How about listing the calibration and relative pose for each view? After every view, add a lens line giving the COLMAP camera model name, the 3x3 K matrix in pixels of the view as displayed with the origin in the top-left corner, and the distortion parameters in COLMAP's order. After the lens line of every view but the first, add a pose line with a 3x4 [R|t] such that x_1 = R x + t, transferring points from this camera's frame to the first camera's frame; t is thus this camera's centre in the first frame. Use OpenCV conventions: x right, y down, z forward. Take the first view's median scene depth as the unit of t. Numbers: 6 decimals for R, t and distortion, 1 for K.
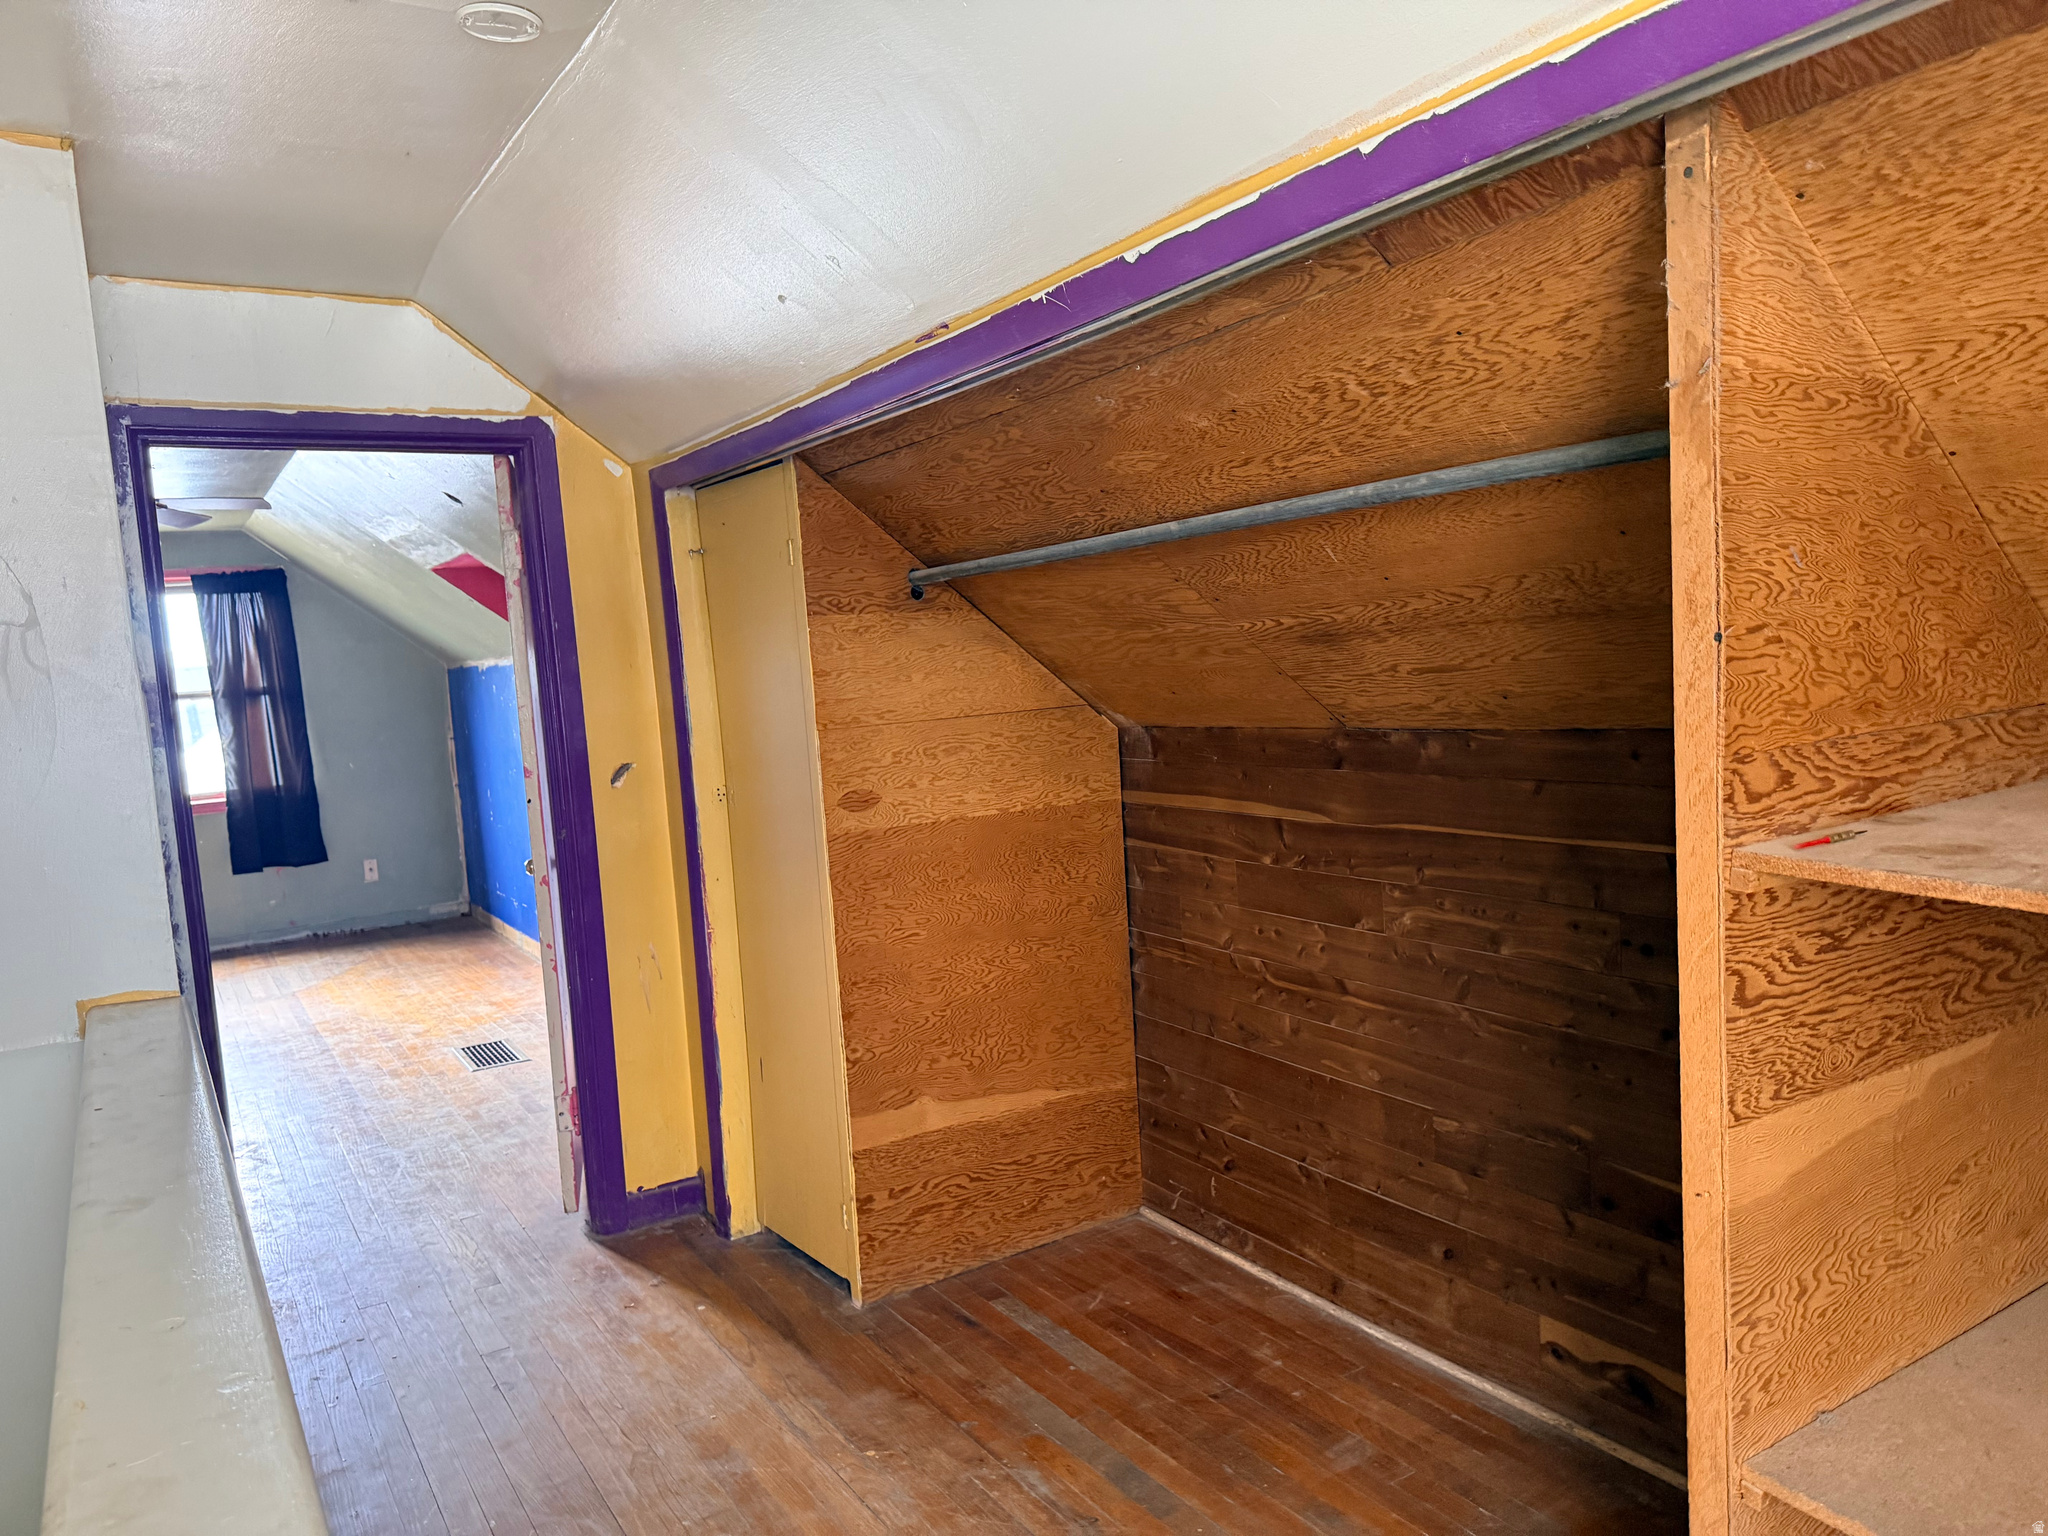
lens RADIAL K [[1418.4, 0, 1024.7], [0, 1418.4, 771.2], [0, 0, 1]] dist [0.006097, -0.008912]
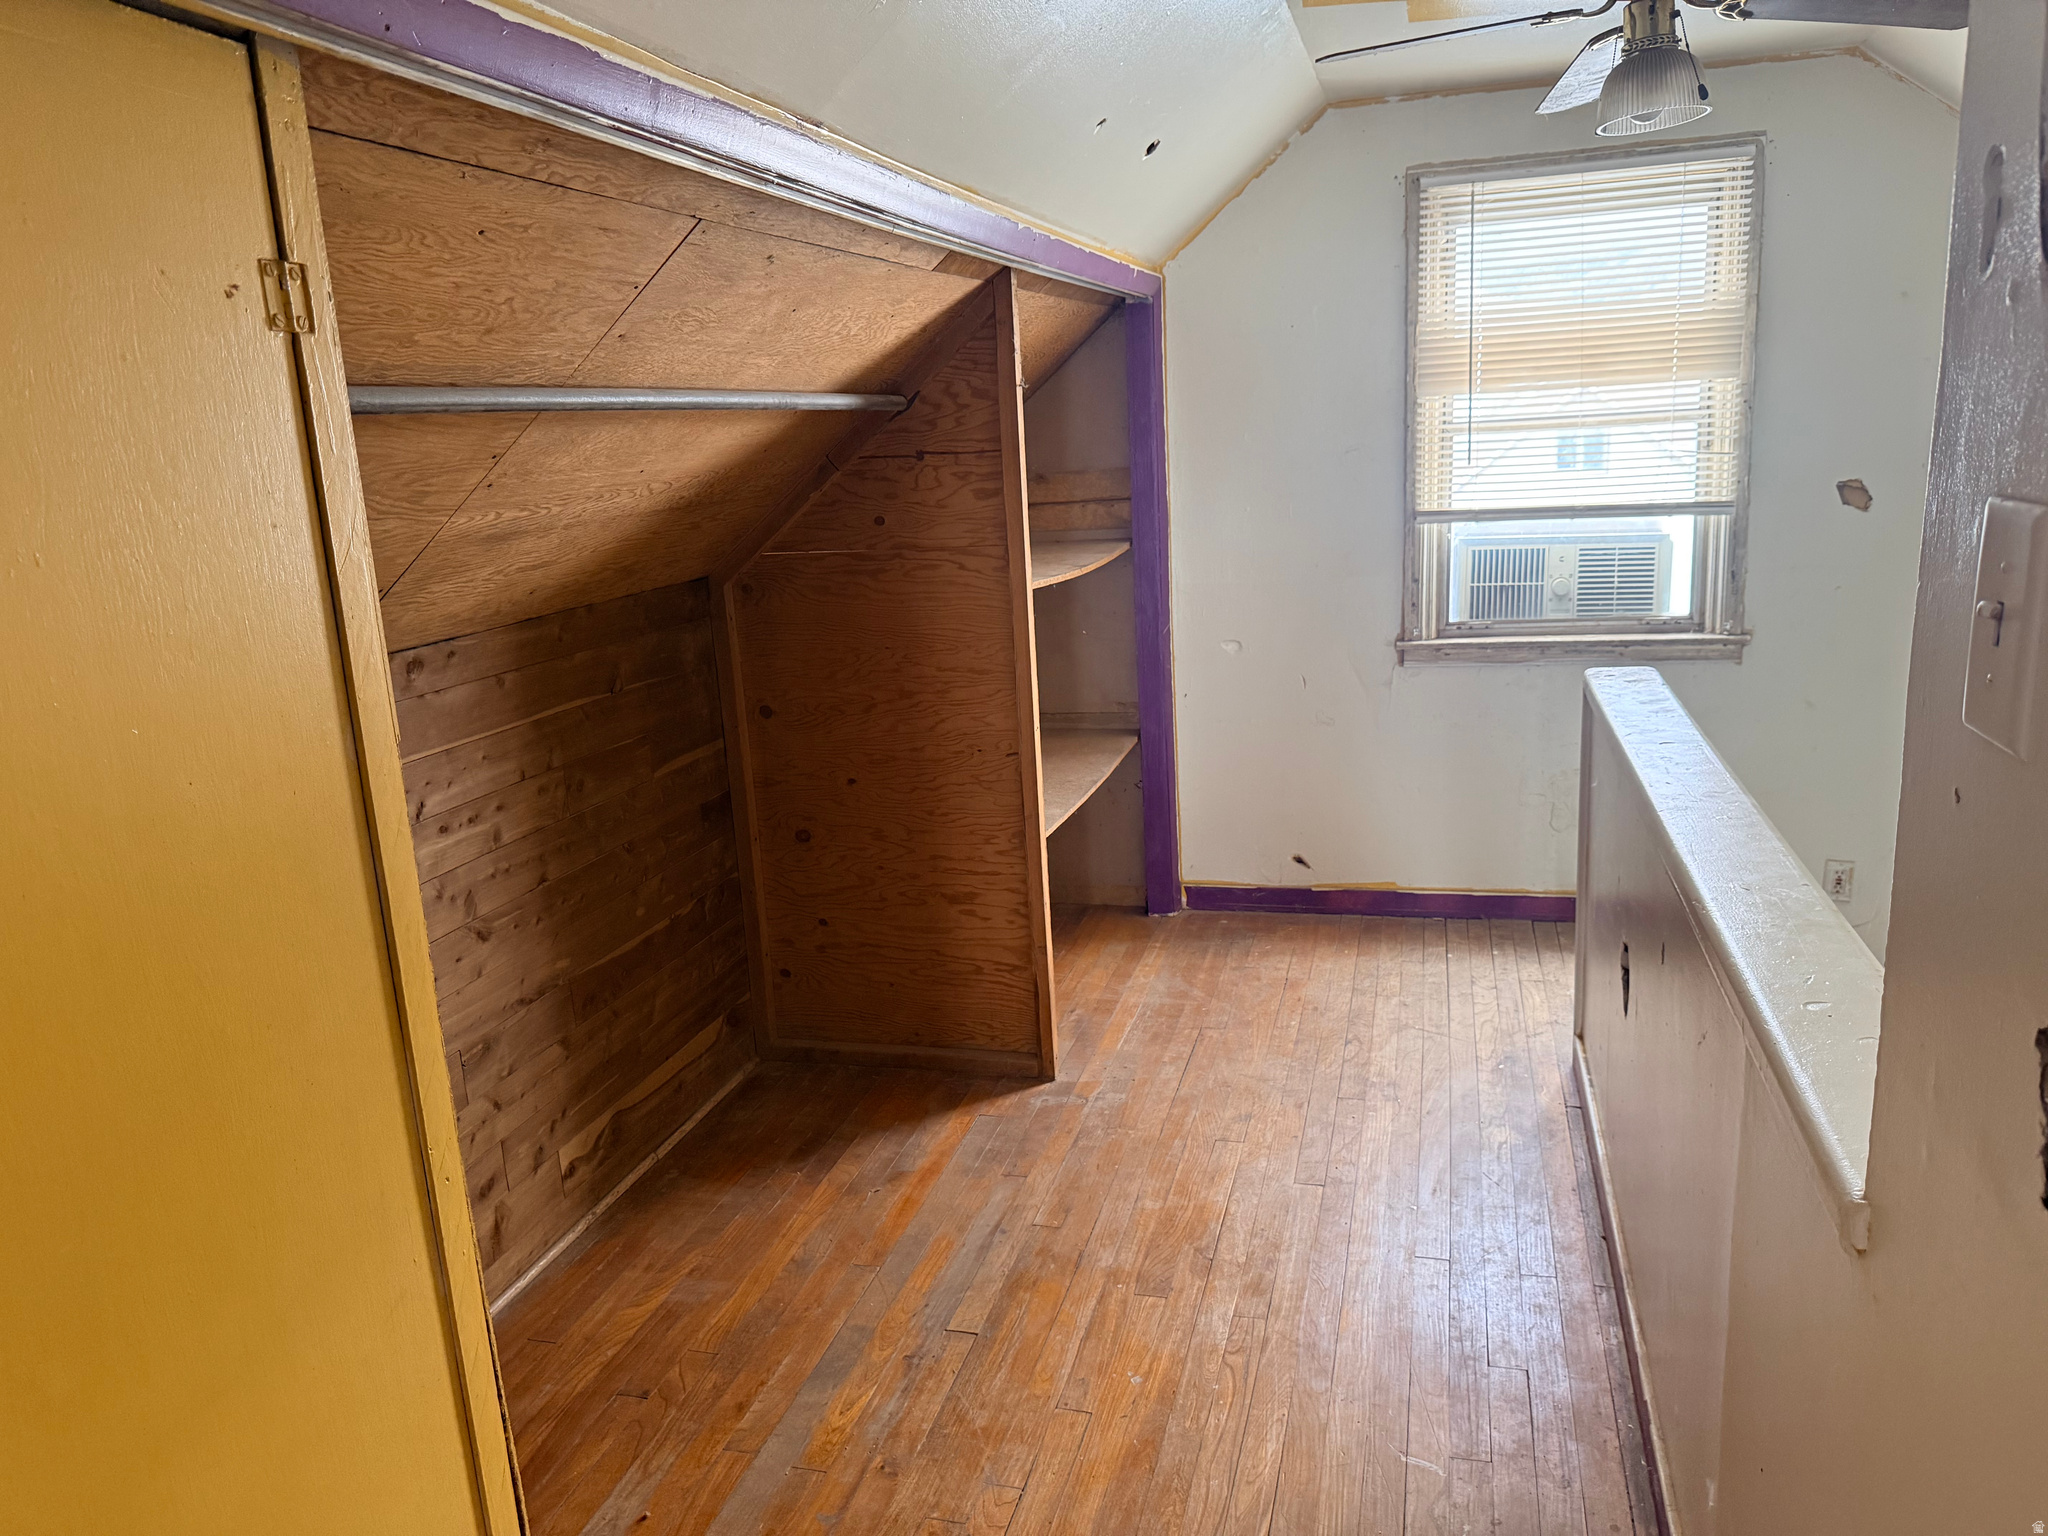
lens RADIAL K [[1418.4, 0, 1018.6], [0, 1418.4, 780.3], [0, 0, 1]] dist [0.006097, -0.008912]
pose [[-0.656568, -0.073530, 0.750674, -0.711561], [0.166556, 0.956536, 0.239371, -0.107634], [-0.735648, 0.282192, -0.615784, 1.372416]]
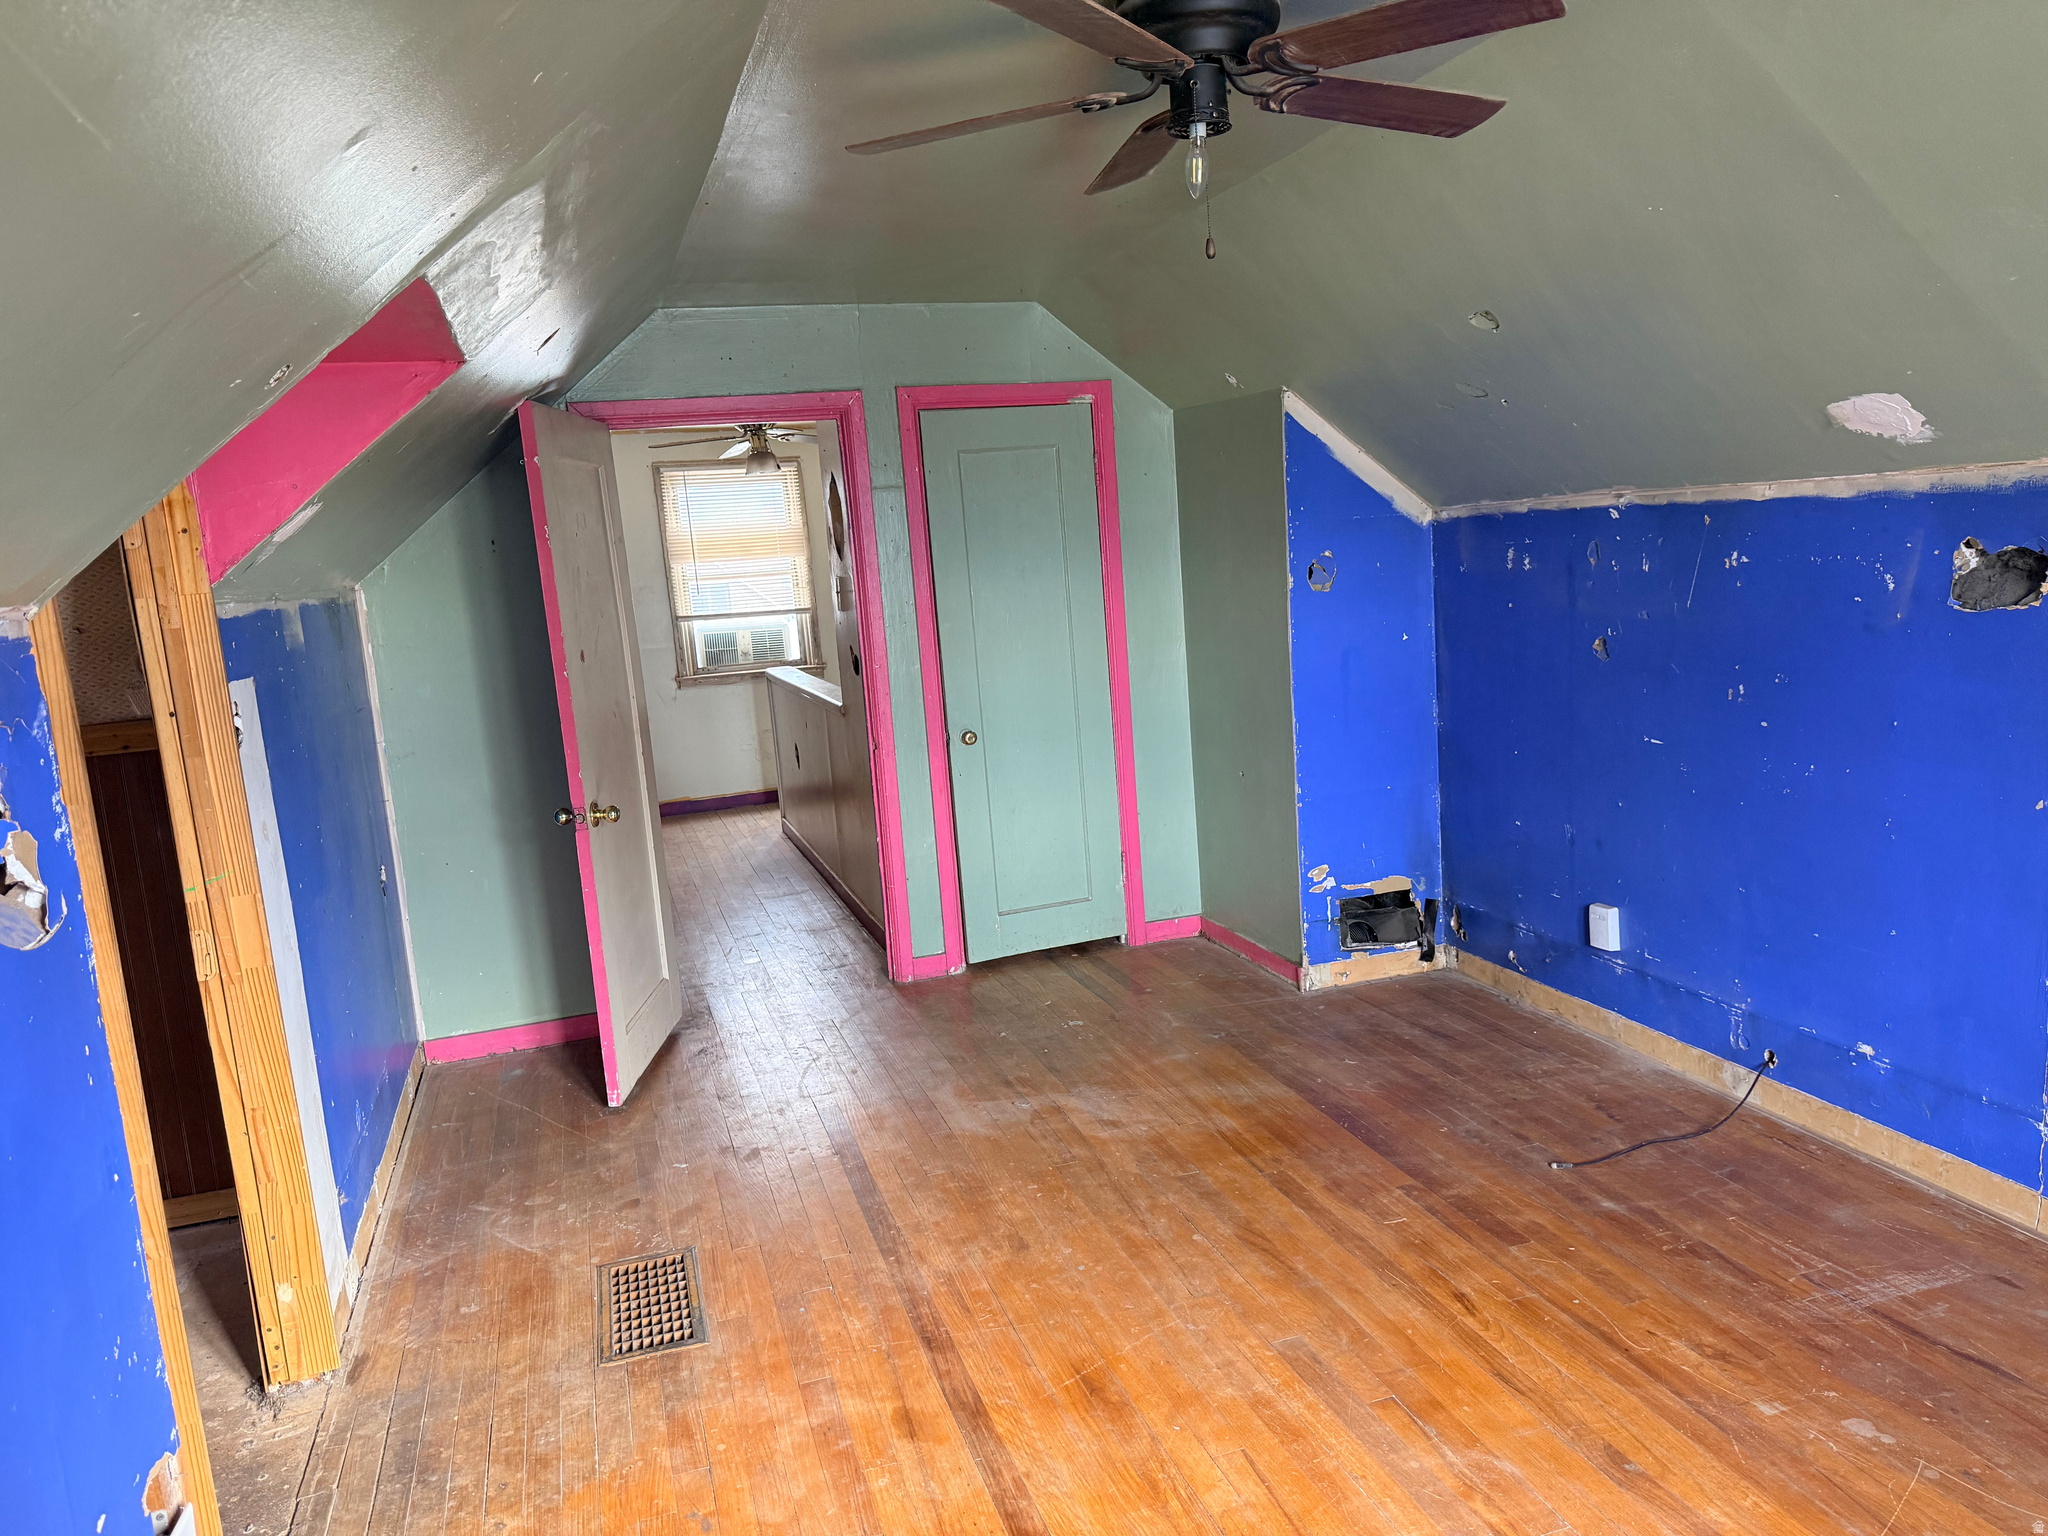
lens RADIAL K [[1418.4, 0, 1027.4], [0, 1418.4, 771.5], [0, 0, 1]] dist [0.006097, -0.008912]
pose [[-0.958005, 0.093083, 0.271225, -1.145359], [0.155548, 0.963287, 0.218820, -0.158041], [-0.240899, 0.251819, -0.937313, 2.322453]]
